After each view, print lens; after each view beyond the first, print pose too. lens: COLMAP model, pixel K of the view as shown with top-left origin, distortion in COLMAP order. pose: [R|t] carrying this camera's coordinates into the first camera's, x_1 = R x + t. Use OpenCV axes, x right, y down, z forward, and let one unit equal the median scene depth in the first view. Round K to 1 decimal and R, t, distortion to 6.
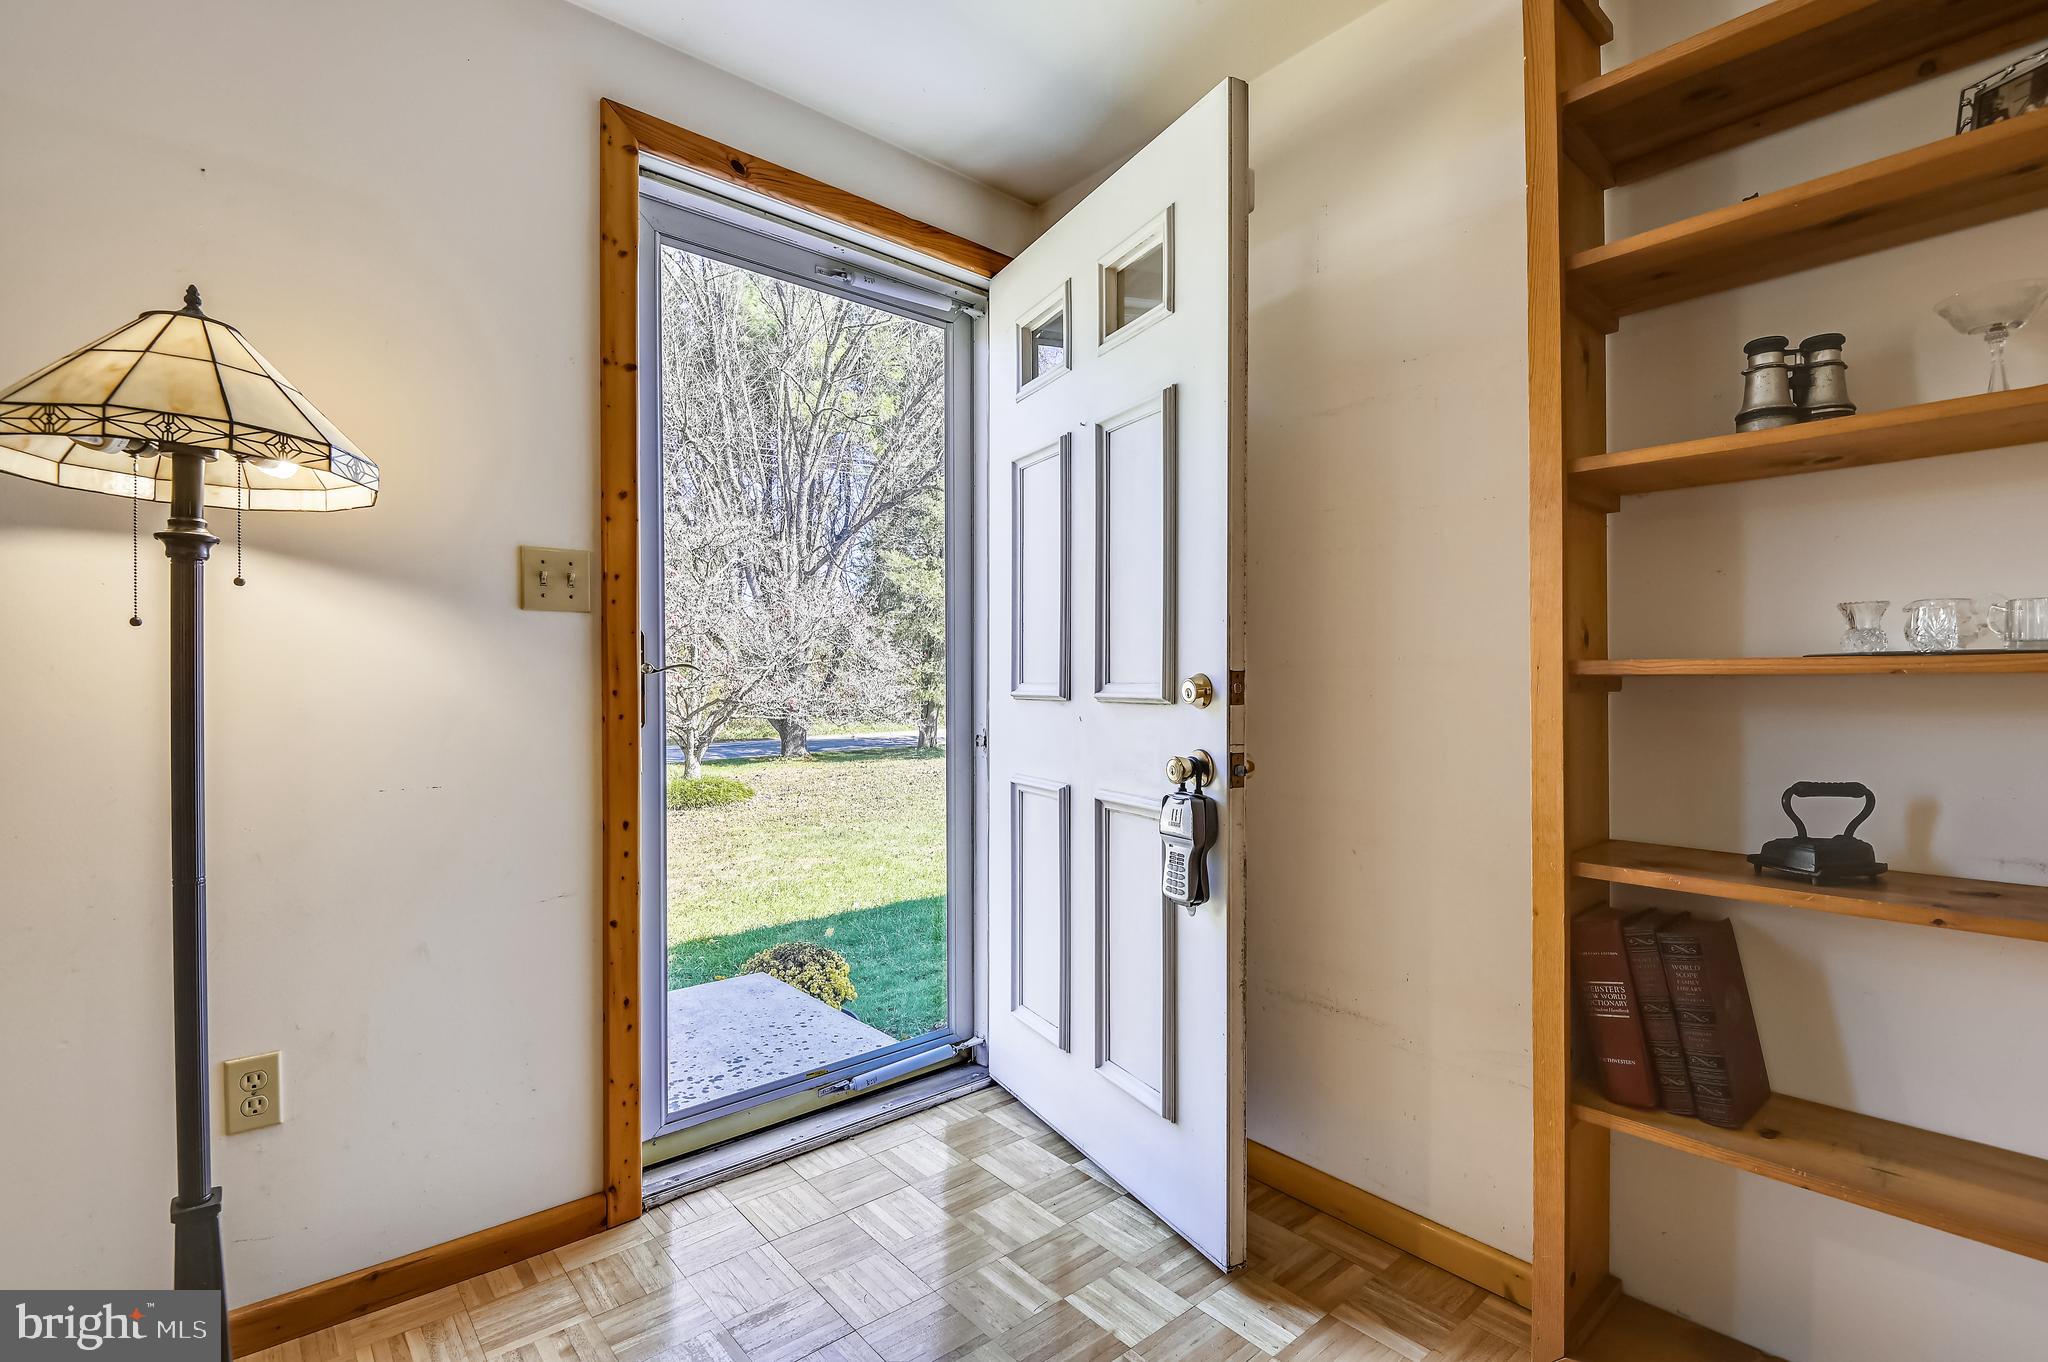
lens RADIAL K [[923.8, 0, 1024.0], [0, 923.8, 681.0], [0, 0, 1]] dist [0.019364, -0.021580]
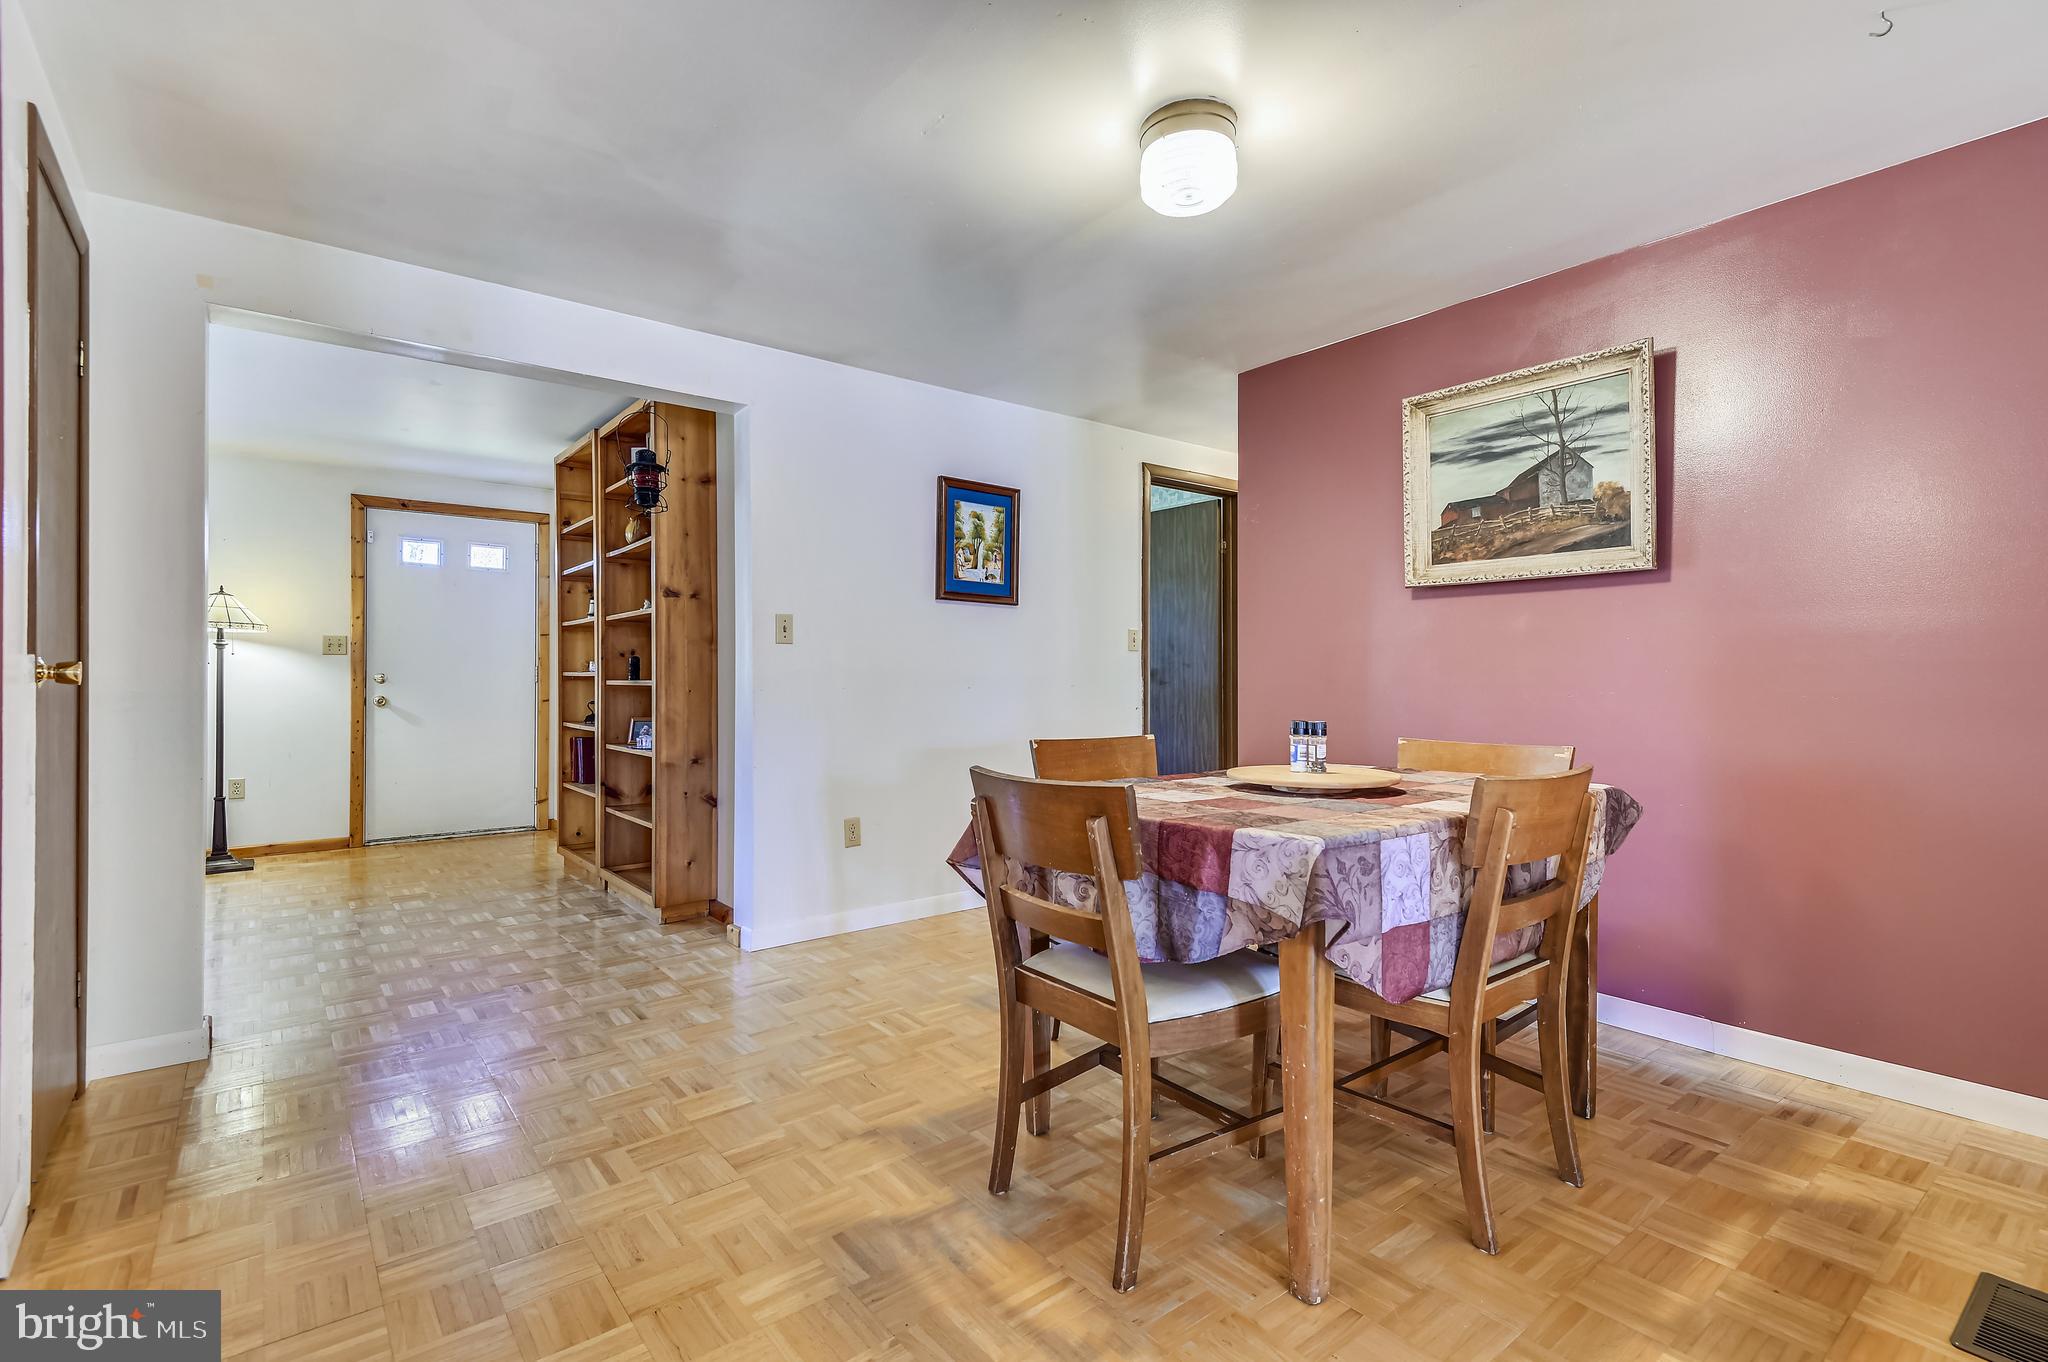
lens RADIAL K [[946.5, 0, 1041.8], [0, 946.5, 676.3], [0, 0, 1]] dist [0.017883, -0.000064]
pose [[0.999204, 0.000537, -0.039880, 2.091113], [-0.000820, 0.999974, -0.007102, 0.016121], [0.039875, 0.007129, 0.999179, -2.236469]]
